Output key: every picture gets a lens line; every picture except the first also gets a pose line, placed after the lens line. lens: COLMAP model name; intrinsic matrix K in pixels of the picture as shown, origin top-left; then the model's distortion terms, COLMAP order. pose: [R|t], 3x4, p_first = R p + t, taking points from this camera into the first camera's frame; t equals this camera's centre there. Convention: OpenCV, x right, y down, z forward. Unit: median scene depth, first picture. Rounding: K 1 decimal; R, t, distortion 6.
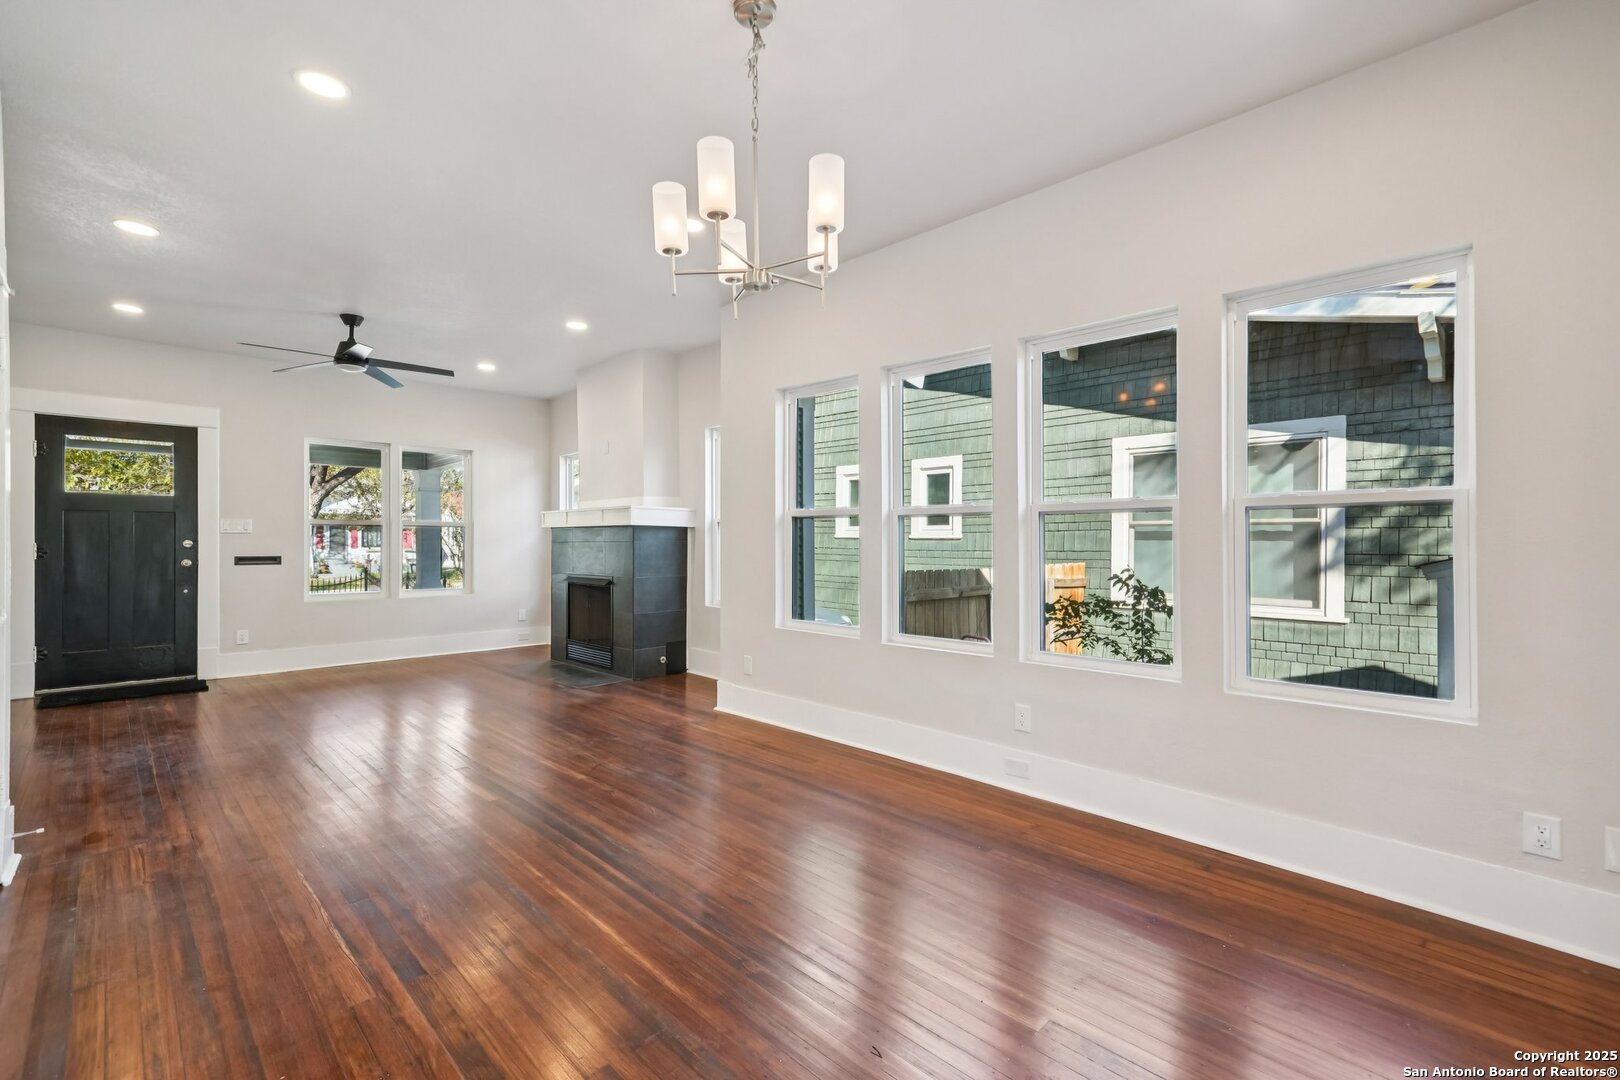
lens RADIAL K [[710.7, 0, 817.6], [0, 710.7, 537.1], [0, 0, 1]] dist [0.001656, 0.000677]
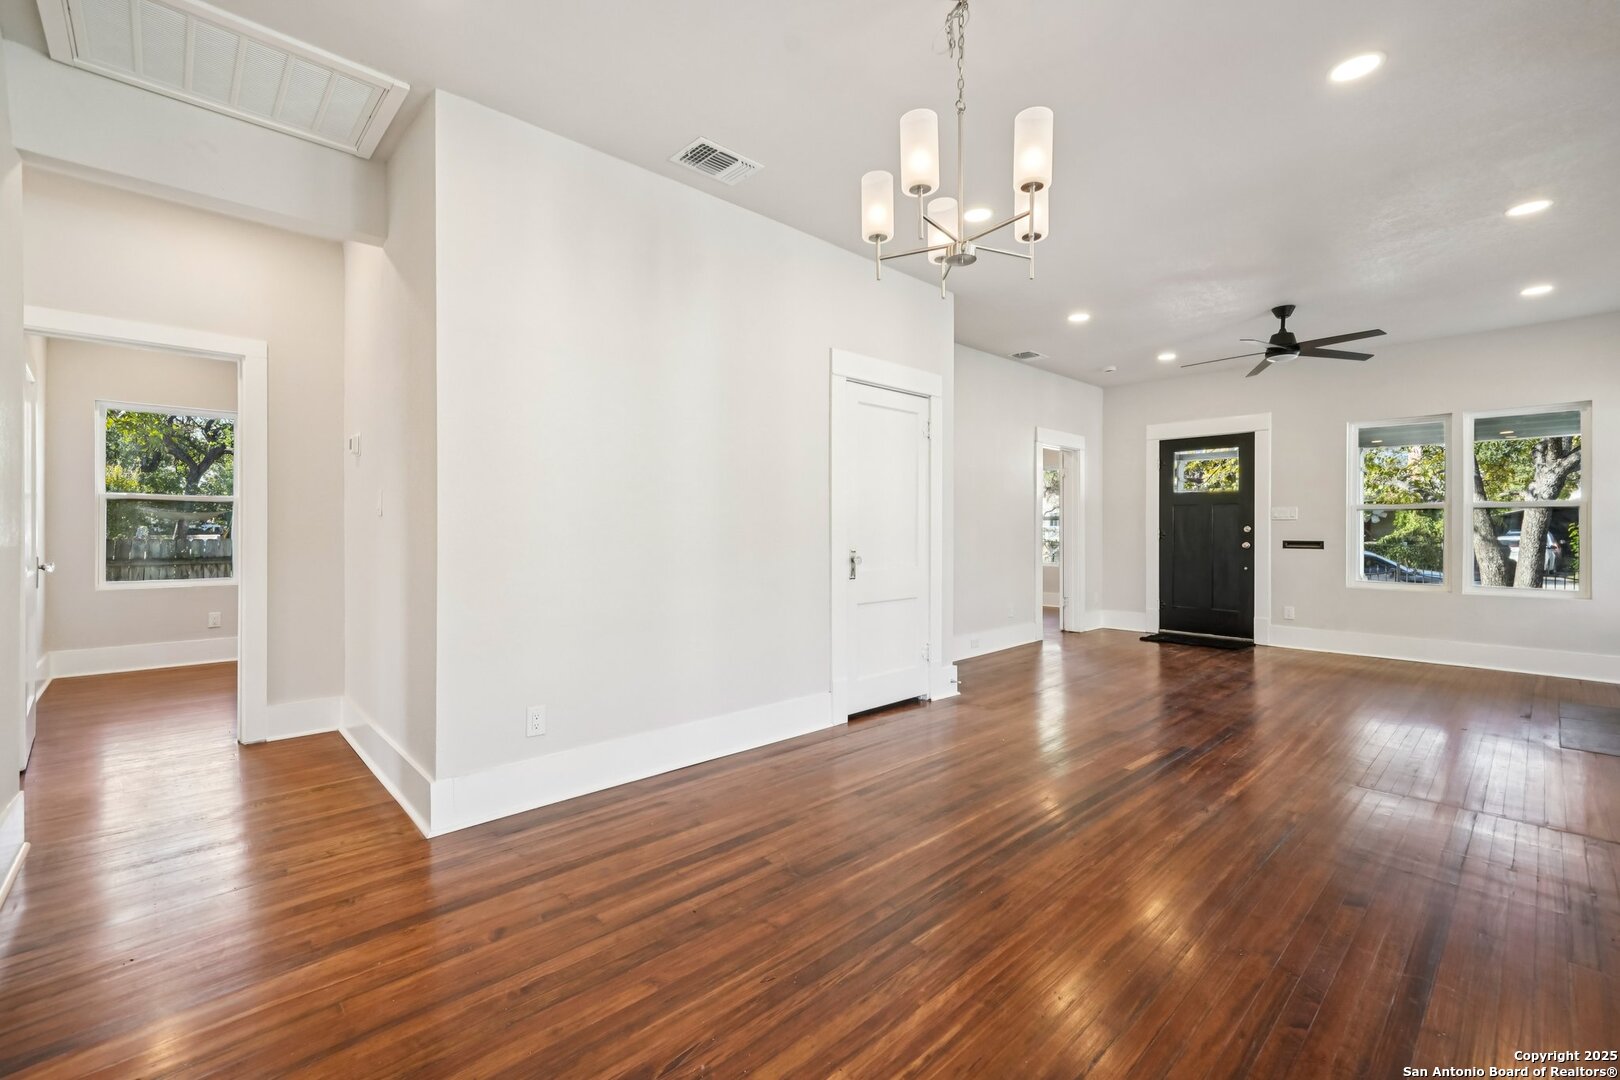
lens RADIAL K [[710.7, 0, 806.1], [0, 710.7, 533.4], [0, 0, 1]] dist [0.001656, 0.000677]
pose [[-0.020056, 0.004269, -0.999790, 0.326200], [0.001780, 0.999989, 0.004234, 0.010241], [0.999797, -0.001695, -0.020063, 0.270144]]
